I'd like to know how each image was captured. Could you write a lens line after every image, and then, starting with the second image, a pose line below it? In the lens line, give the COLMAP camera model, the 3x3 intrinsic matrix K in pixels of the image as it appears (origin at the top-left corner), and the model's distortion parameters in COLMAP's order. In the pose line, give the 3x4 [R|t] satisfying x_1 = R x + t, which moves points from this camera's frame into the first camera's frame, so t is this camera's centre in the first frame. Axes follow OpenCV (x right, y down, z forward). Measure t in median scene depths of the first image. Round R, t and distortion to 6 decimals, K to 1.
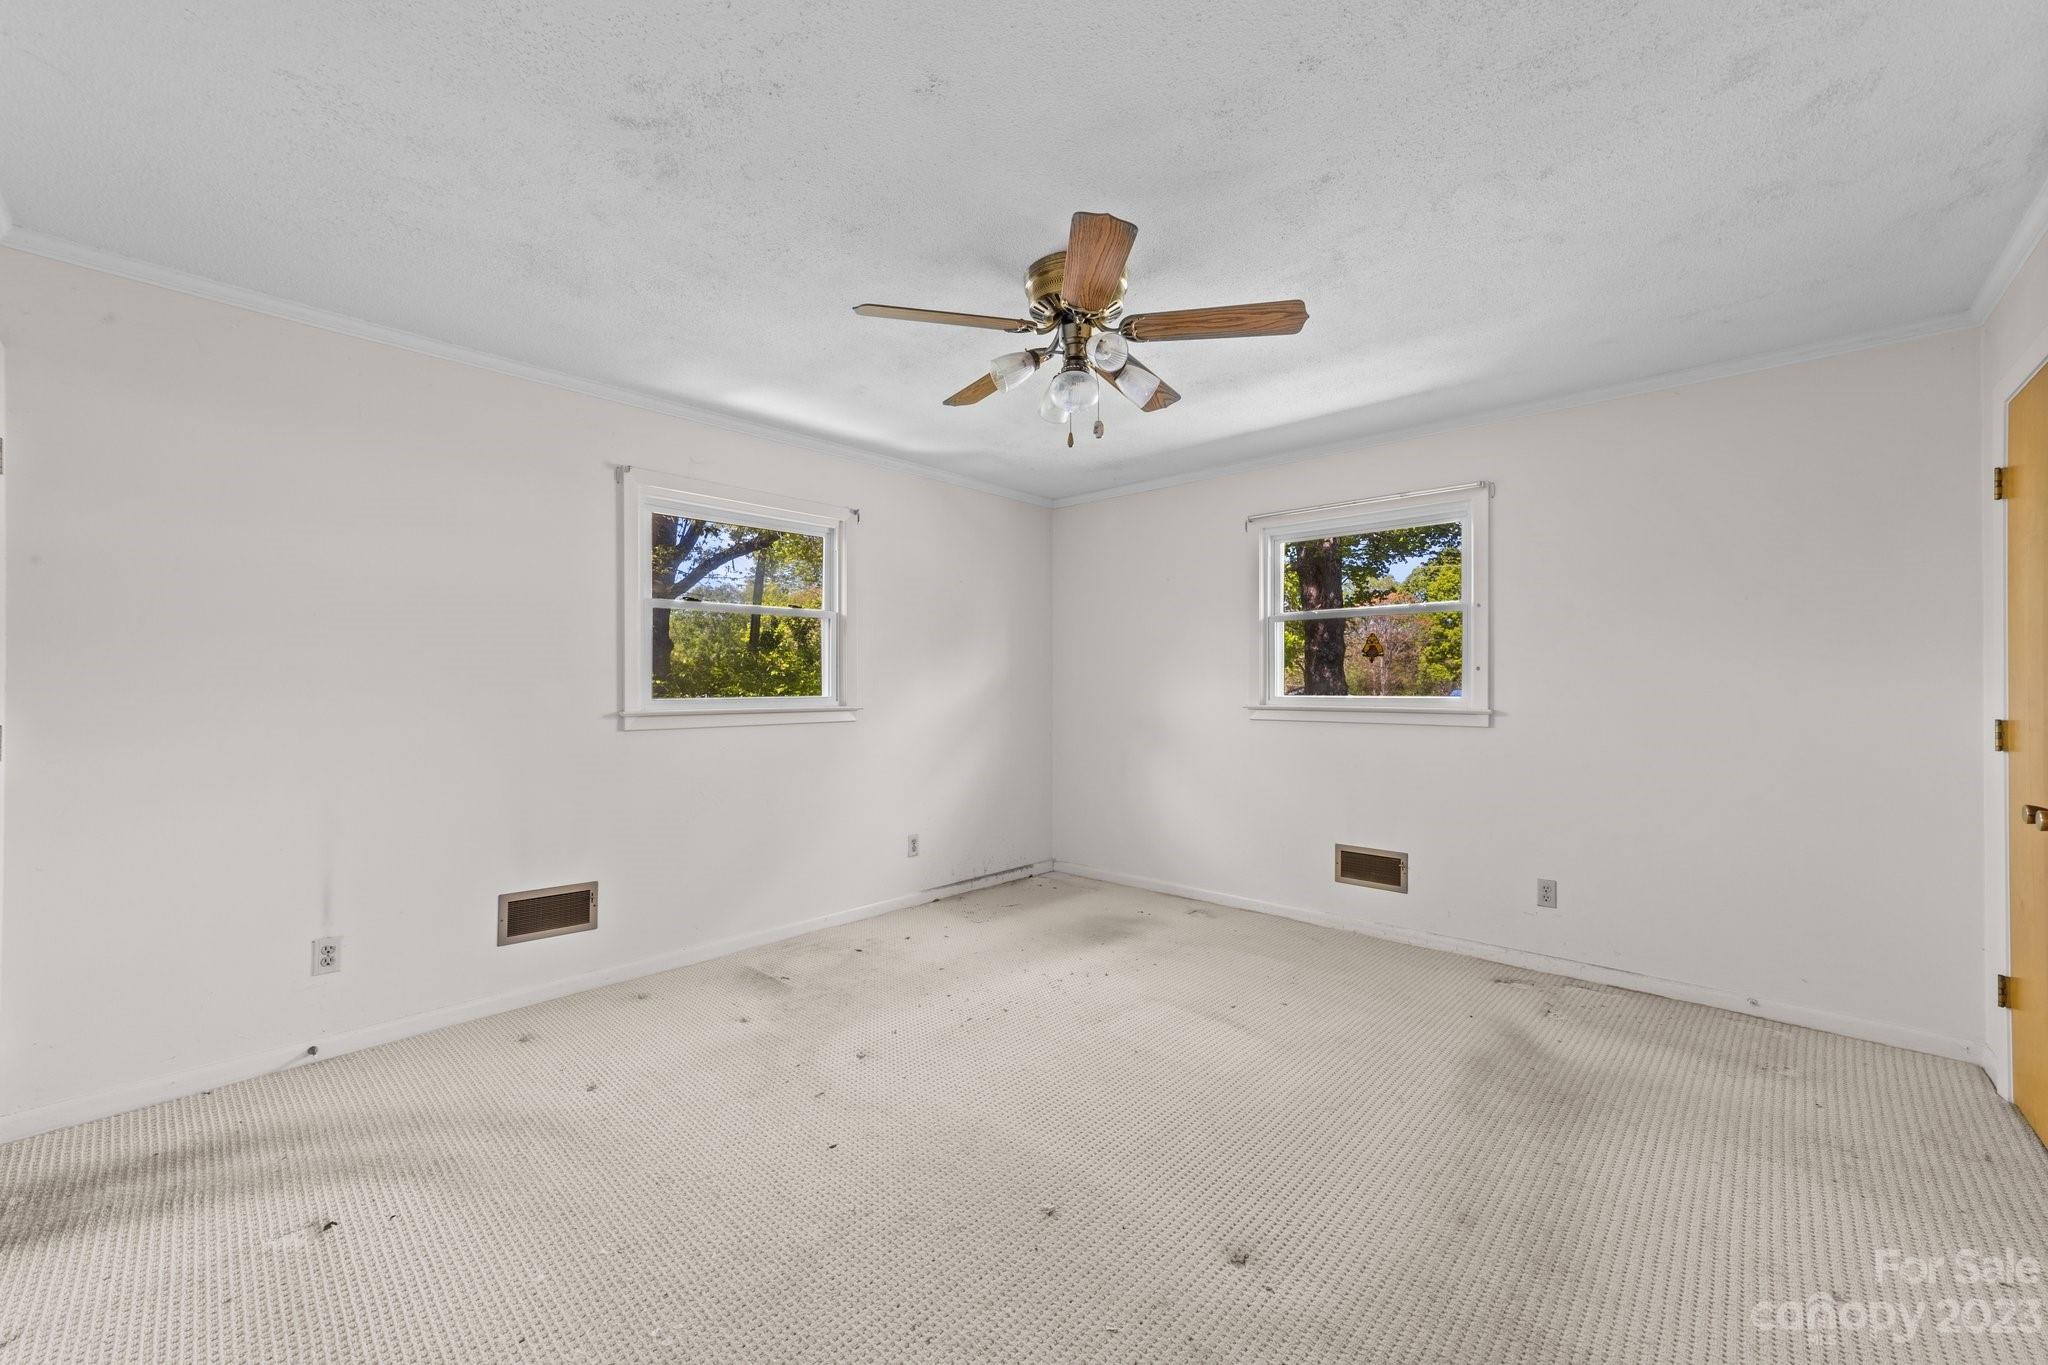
lens RADIAL K [[795.8, 0, 1027.6], [0, 795.8, 677.1], [0, 0, 1]] dist [-0.001962, -0.000214]
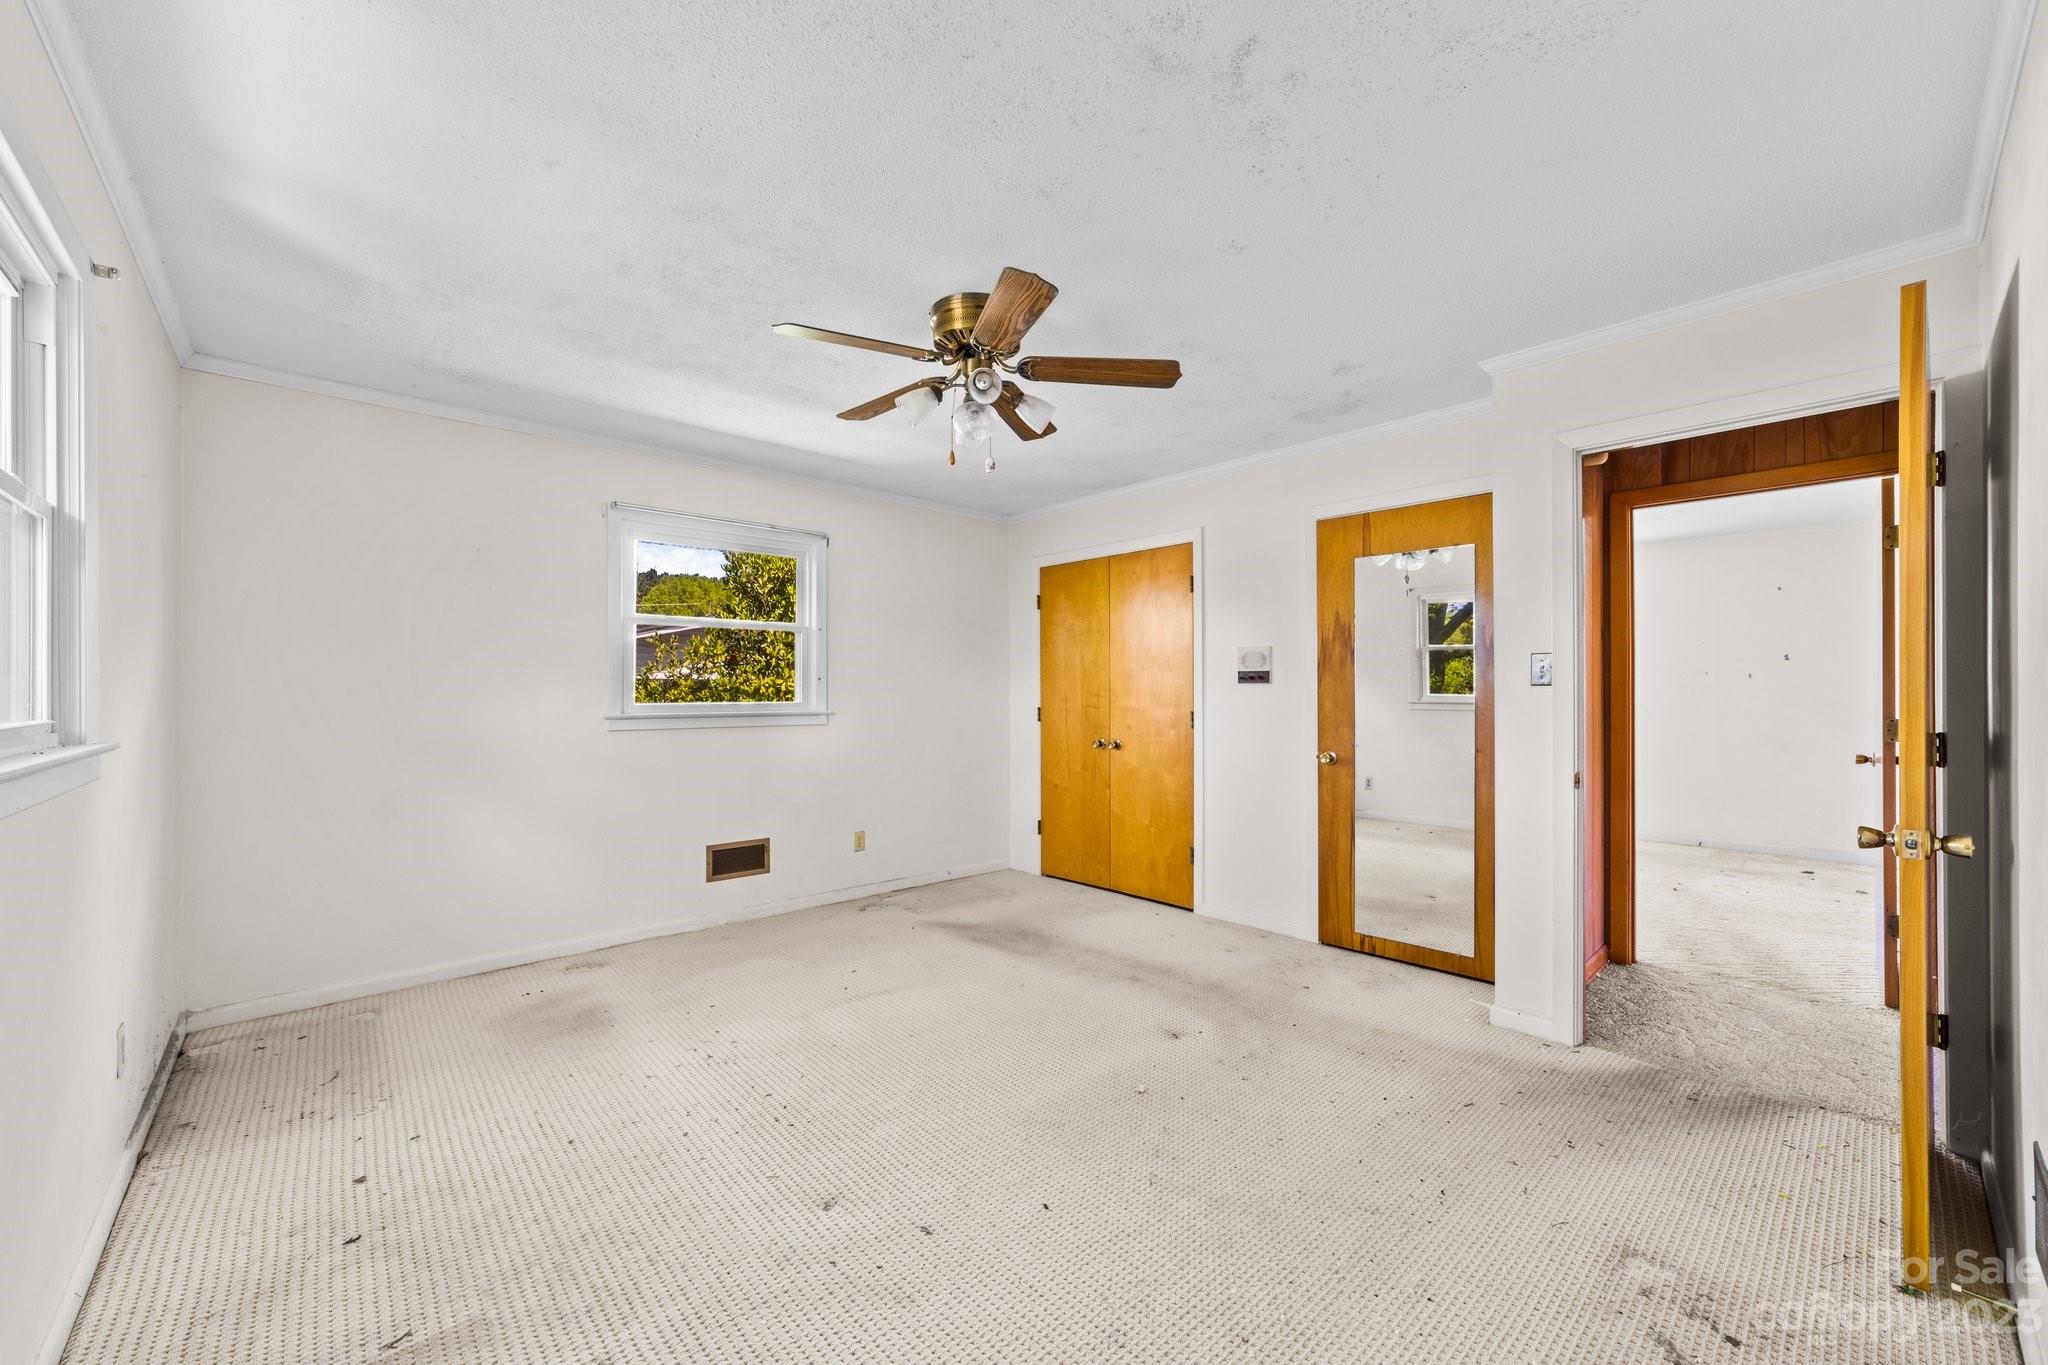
lens RADIAL K [[782.5, 0, 1024.0], [0, 782.5, 682.5], [0, 0, 1]] dist [-0.018454, 0.007989]
pose [[0.091324, 0.013461, 0.995730, -0.658039], [-0.006647, 0.999895, -0.012907, 0.009064], [-0.995799, -0.005439, 0.091404, 0.561718]]
